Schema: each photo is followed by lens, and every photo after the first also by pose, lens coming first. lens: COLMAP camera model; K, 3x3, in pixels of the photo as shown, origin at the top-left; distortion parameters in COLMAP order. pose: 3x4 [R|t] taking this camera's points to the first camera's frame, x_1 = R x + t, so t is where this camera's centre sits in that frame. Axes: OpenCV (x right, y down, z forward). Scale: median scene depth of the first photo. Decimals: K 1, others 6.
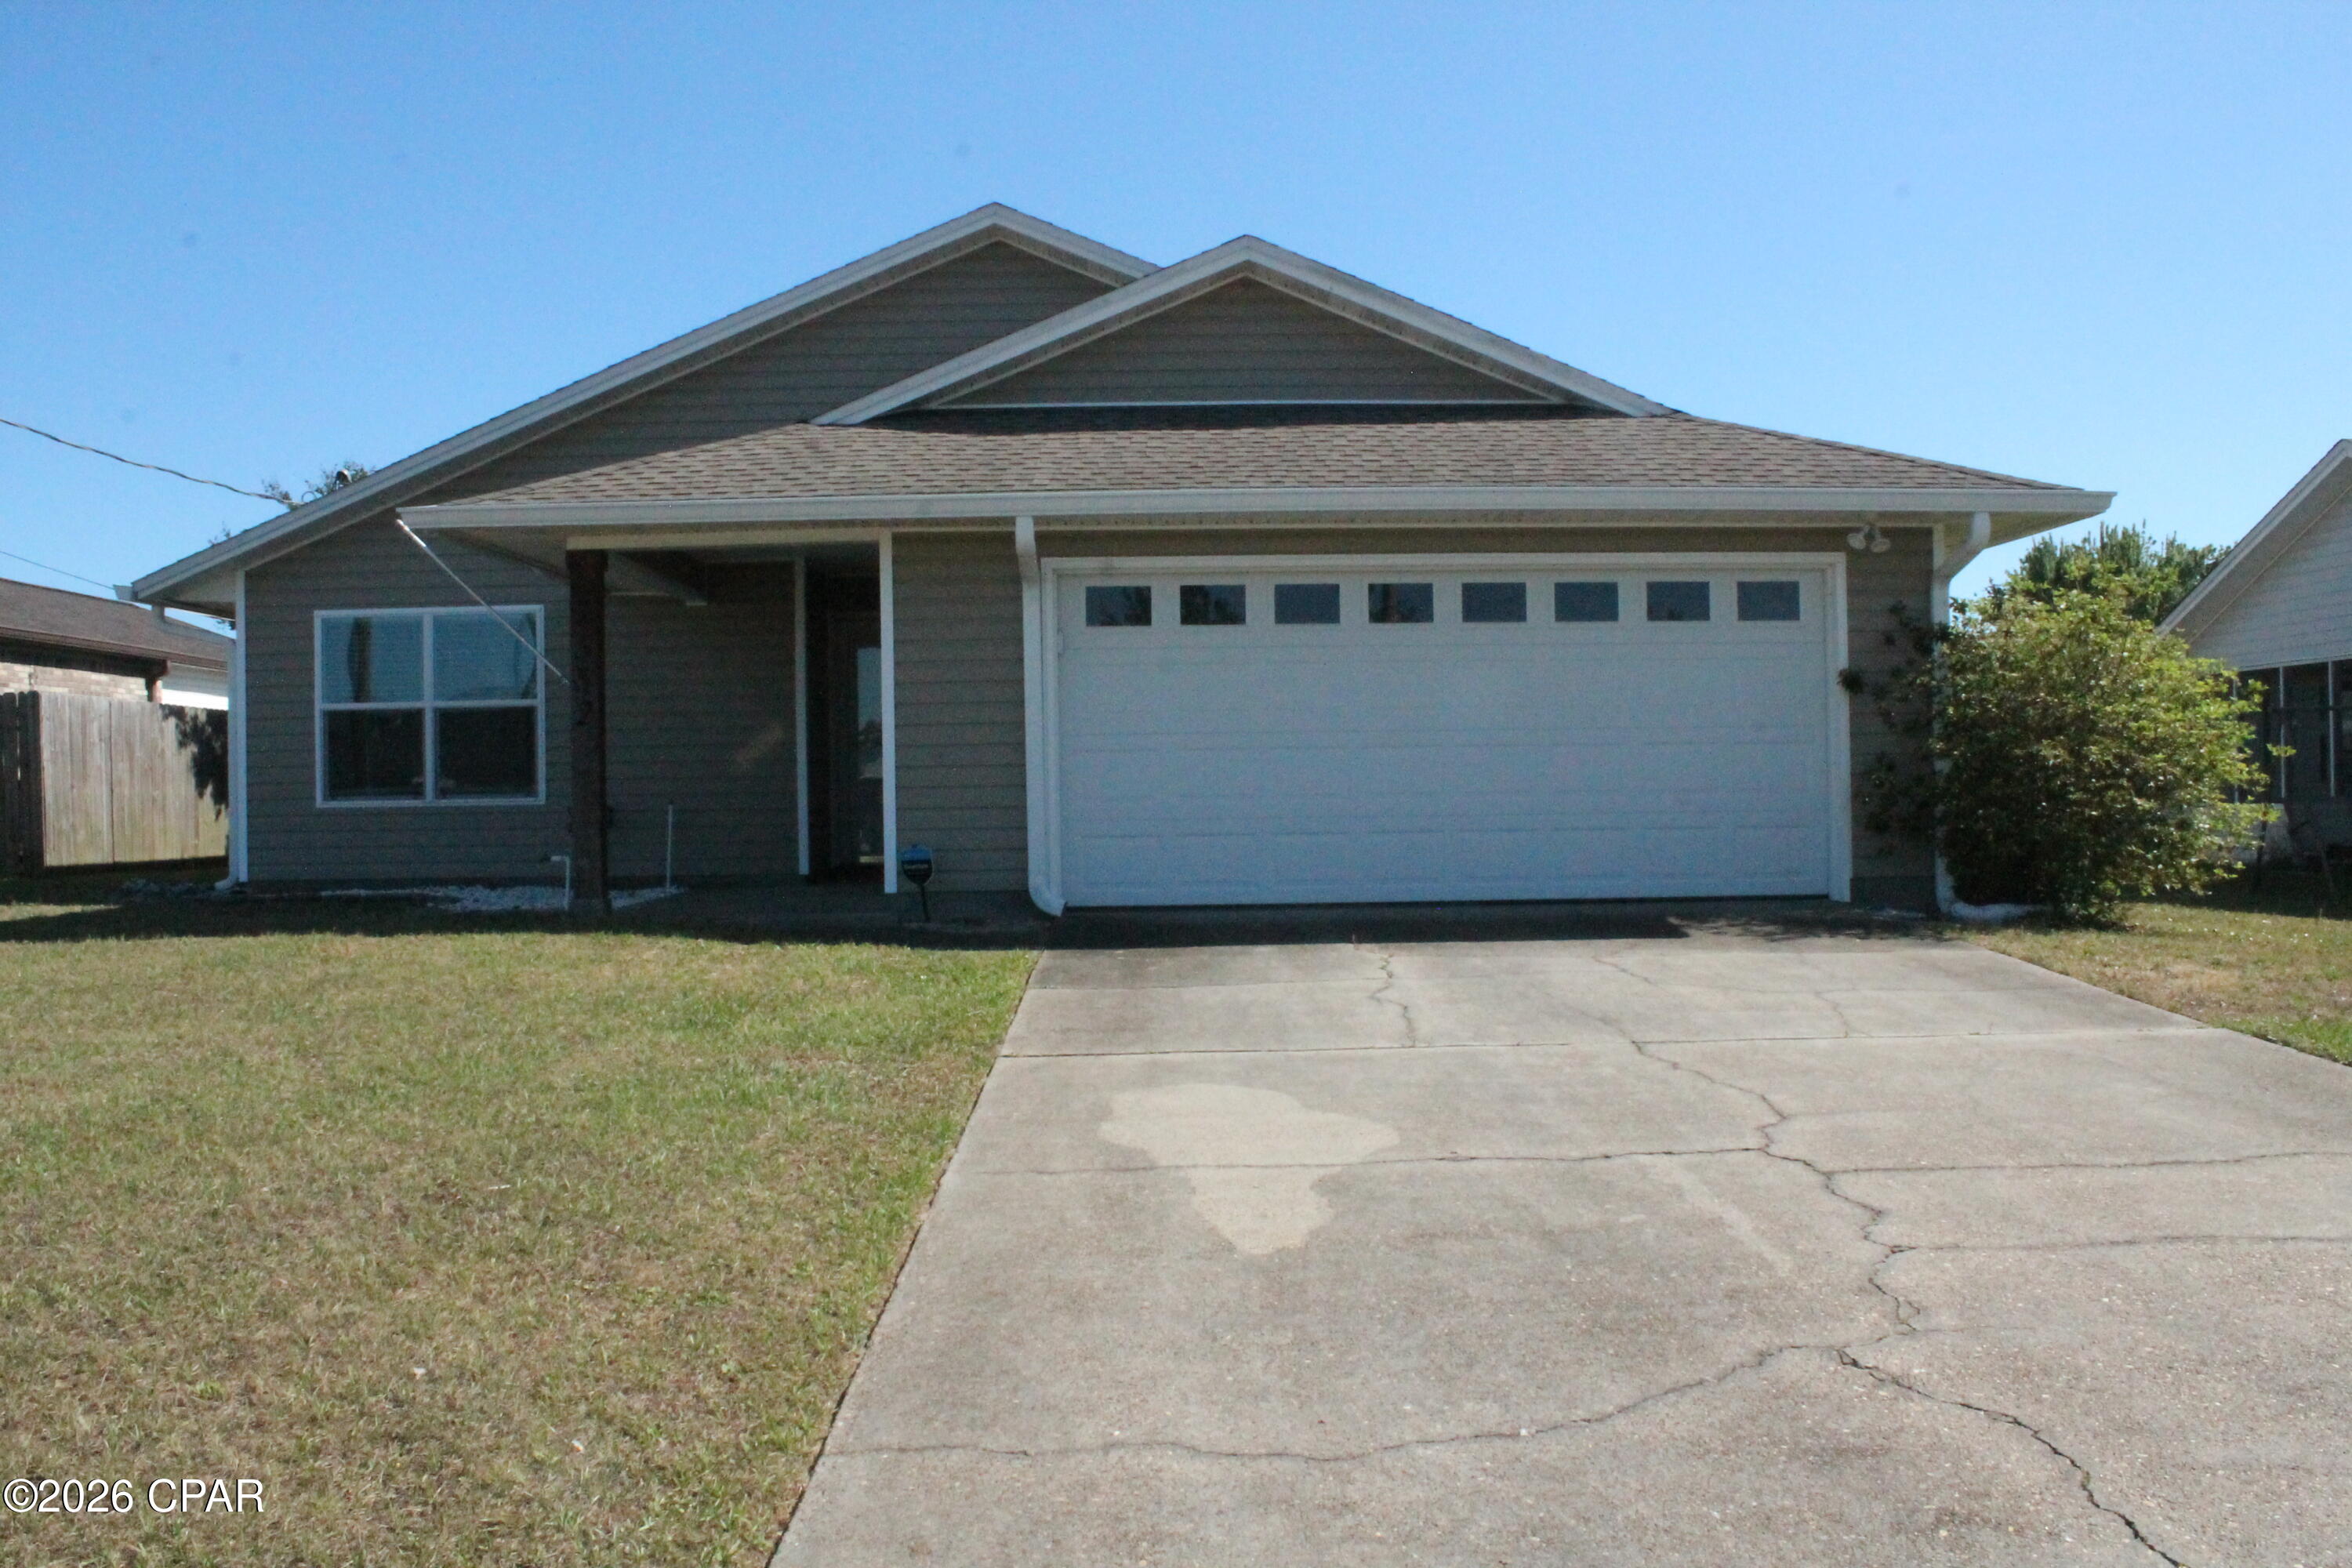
lens RADIAL K [[1984.9, 0, 1168.4], [0, 1984.9, 789.1], [0, 0, 1]] dist [-0.163339, 0.144739]
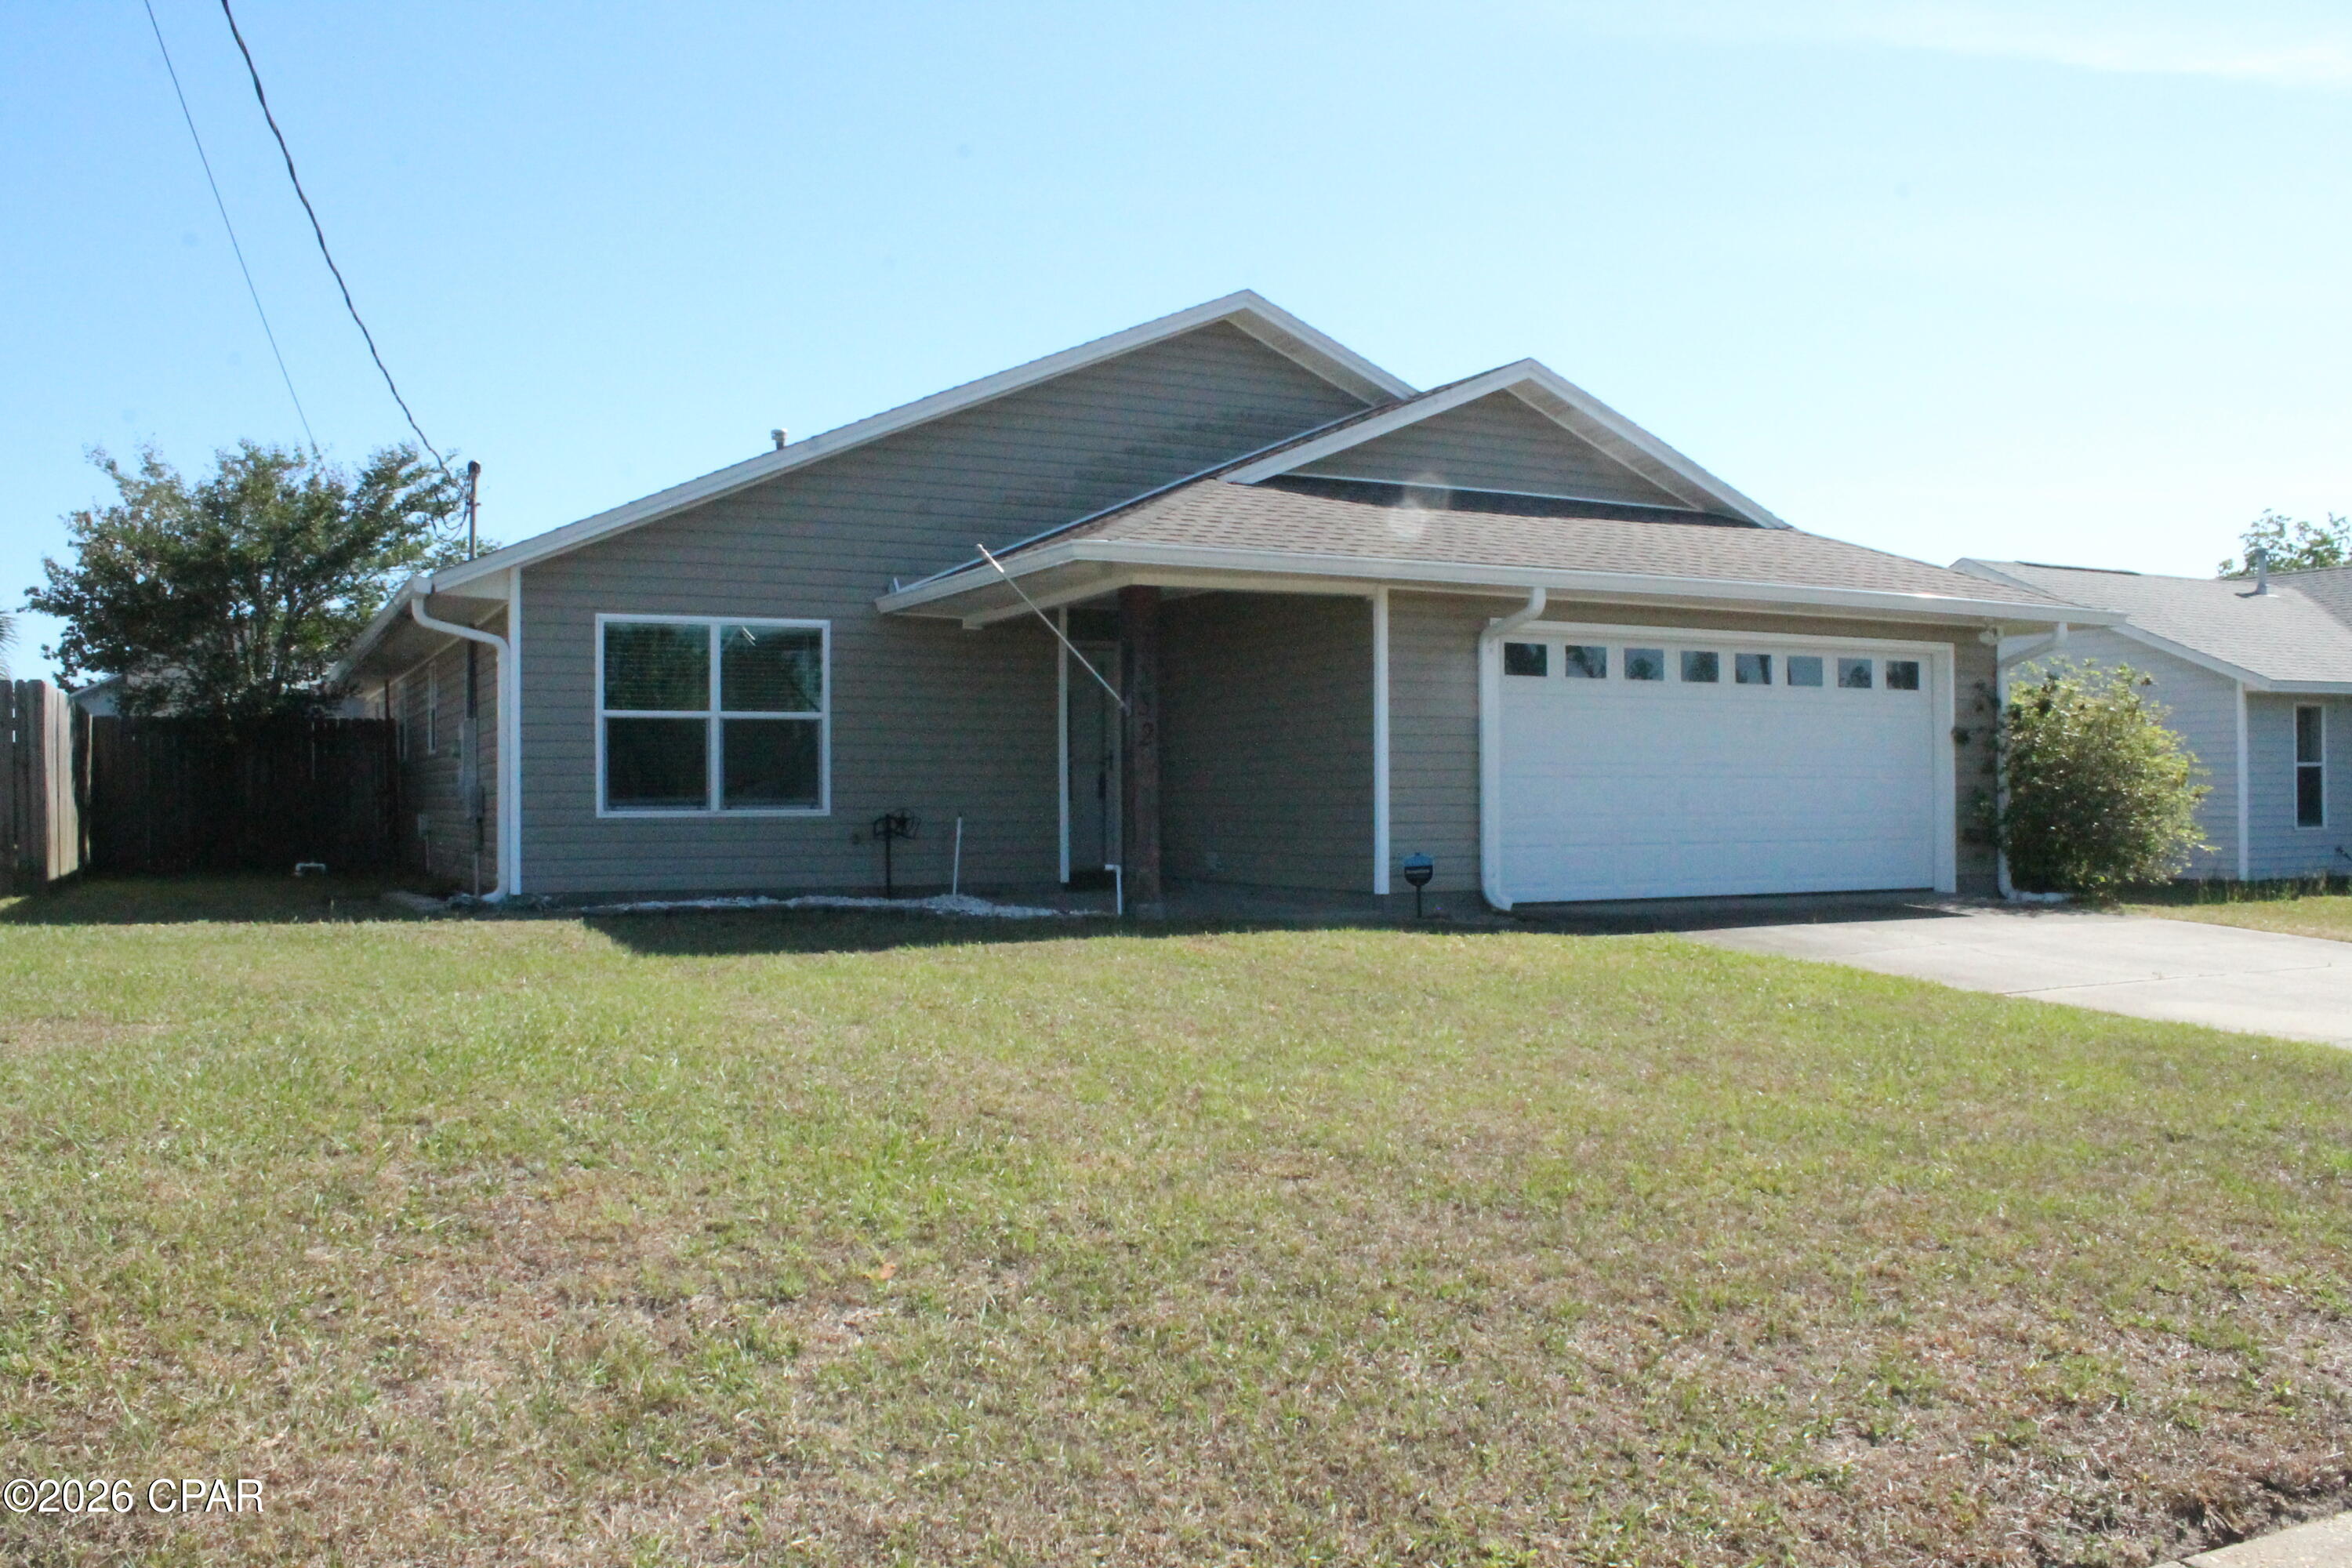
lens RADIAL K [[1984.9, 0, 1168.4], [0, 1984.9, 789.1], [0, 0, 1]] dist [-0.163339, 0.144739]
pose [[0.898178, 0.014038, 0.439408, -0.761030], [-0.010247, 0.999887, -0.010998, 0.004255], [-0.439513, 0.005375, 0.898220, -0.006523]]
